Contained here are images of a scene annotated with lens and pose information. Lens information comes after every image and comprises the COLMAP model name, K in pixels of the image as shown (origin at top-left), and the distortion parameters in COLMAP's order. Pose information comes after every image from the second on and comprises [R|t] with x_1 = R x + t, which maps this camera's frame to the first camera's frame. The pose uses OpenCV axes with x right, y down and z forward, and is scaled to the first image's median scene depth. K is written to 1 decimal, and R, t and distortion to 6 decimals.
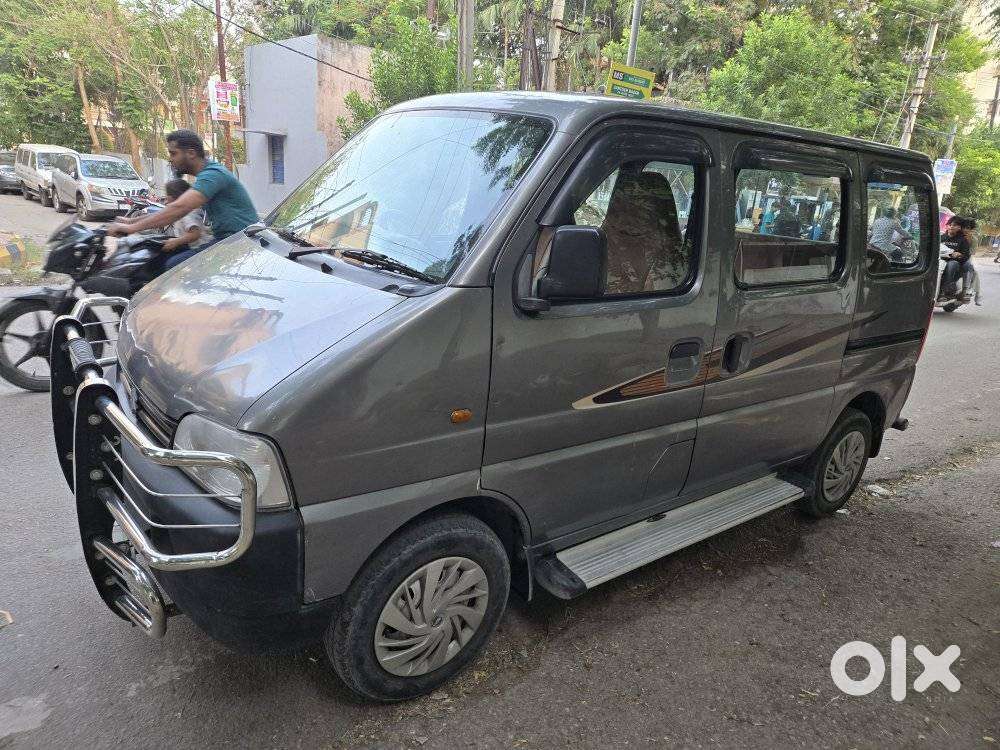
lens RADIAL K [[649.4, 0, 491.6], [0, 649.4, 376.3], [0, 0, 1]] dist [0.094547, -0.078712]
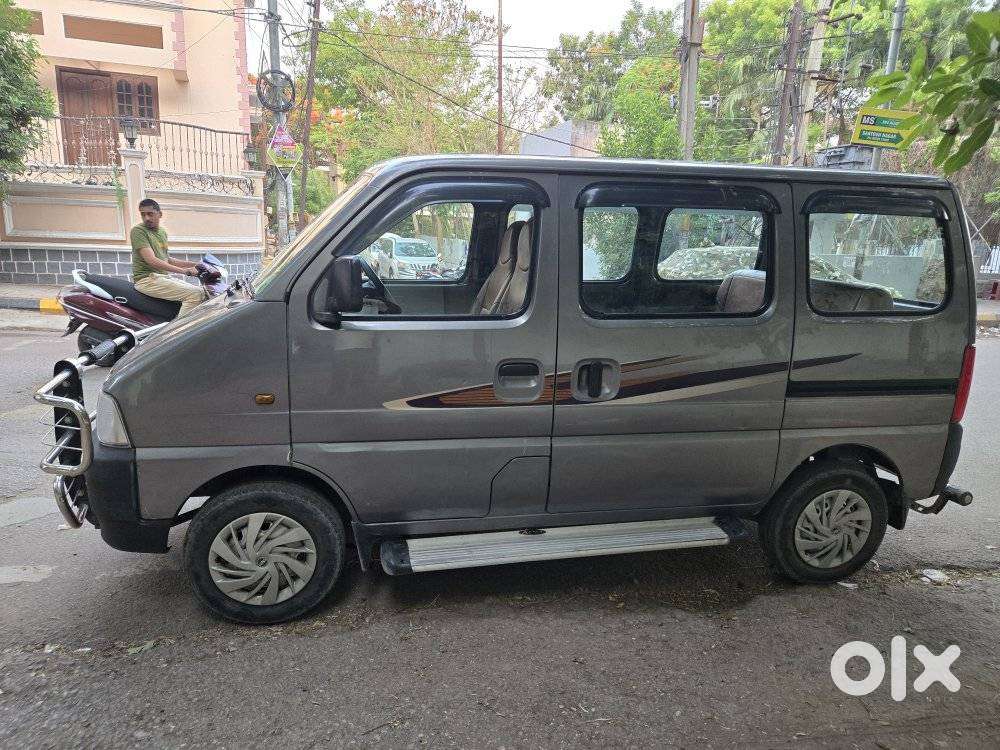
lens RADIAL K [[649.4, 0, 491.6], [0, 649.4, 376.3], [0, 0, 1]] dist [0.094547, -0.078712]
pose [[0.905498, 0.042461, -0.422221, 0.737291], [-0.083865, 0.993263, -0.079968, 0.064906], [0.415981, 0.107820, 0.902959, -0.018690]]
